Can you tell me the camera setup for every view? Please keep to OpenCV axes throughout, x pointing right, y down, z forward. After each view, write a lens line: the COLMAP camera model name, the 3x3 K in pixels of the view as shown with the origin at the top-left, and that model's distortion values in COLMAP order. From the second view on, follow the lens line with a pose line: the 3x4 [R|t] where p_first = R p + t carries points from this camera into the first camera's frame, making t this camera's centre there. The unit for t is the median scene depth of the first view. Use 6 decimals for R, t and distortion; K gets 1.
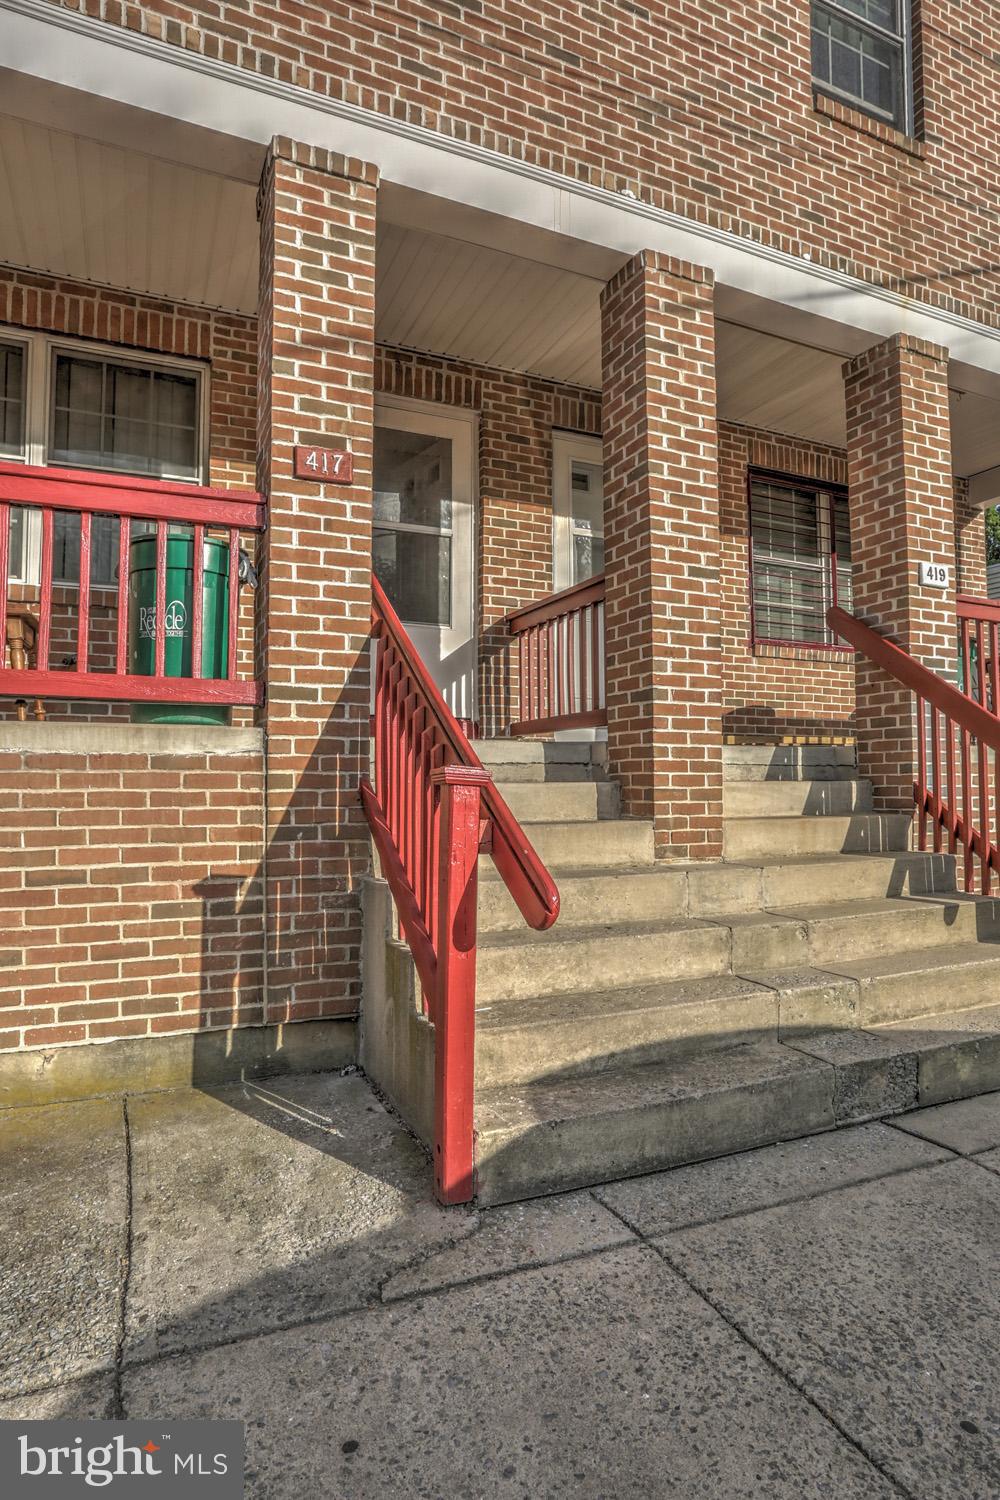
lens RADIAL K [[843.6, 0, 520.9], [0, 843.6, 760.1], [0, 0, 1]] dist [-0.044292, 0.019254]
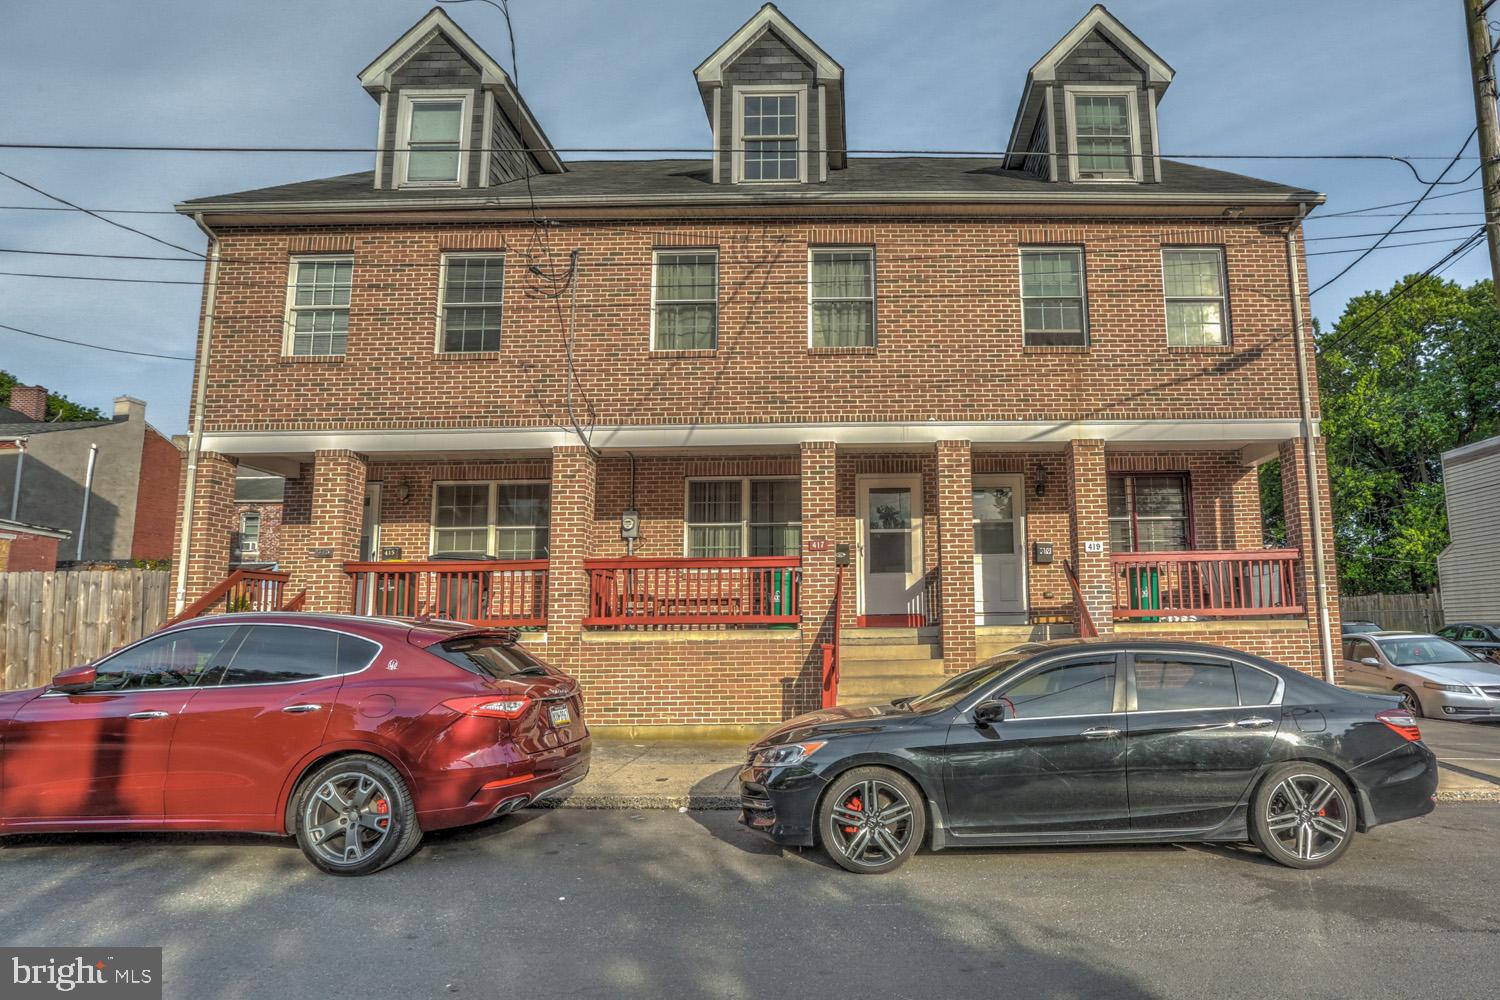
lens RADIAL K [[843.6, 0, 880.0], [0, 843.6, 532.1], [0, 0, 1]] dist [-0.044292, 0.019254]
pose [[0.908917, -0.064627, -0.411938, 1.302728], [0.026793, 0.994926, -0.096972, -0.088671], [0.416115, 0.077103, 0.906037, -1.804289]]
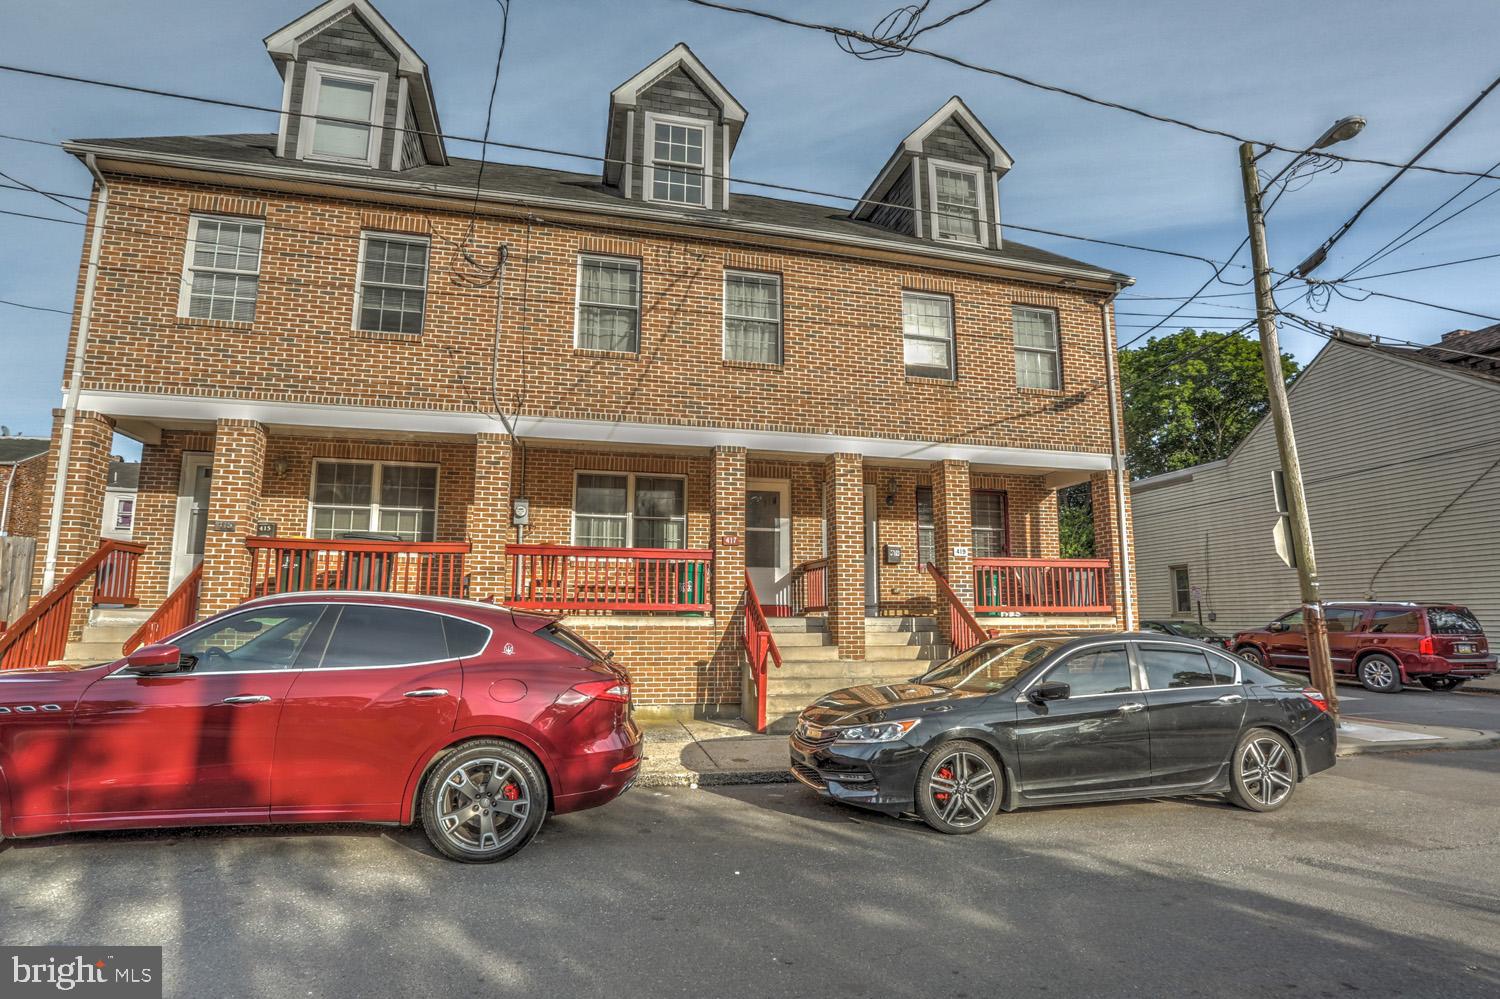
lens RADIAL K [[769.1, 0, 751.2], [0, 769.1, 514.3], [0, 0, 1]] dist [-0.068282, 0.028864]
pose [[0.980521, -0.024244, -0.194912, 0.471440], [0.002483, 0.993803, -0.111125, -0.109280], [0.196398, 0.108476, 0.974505, -2.100573]]
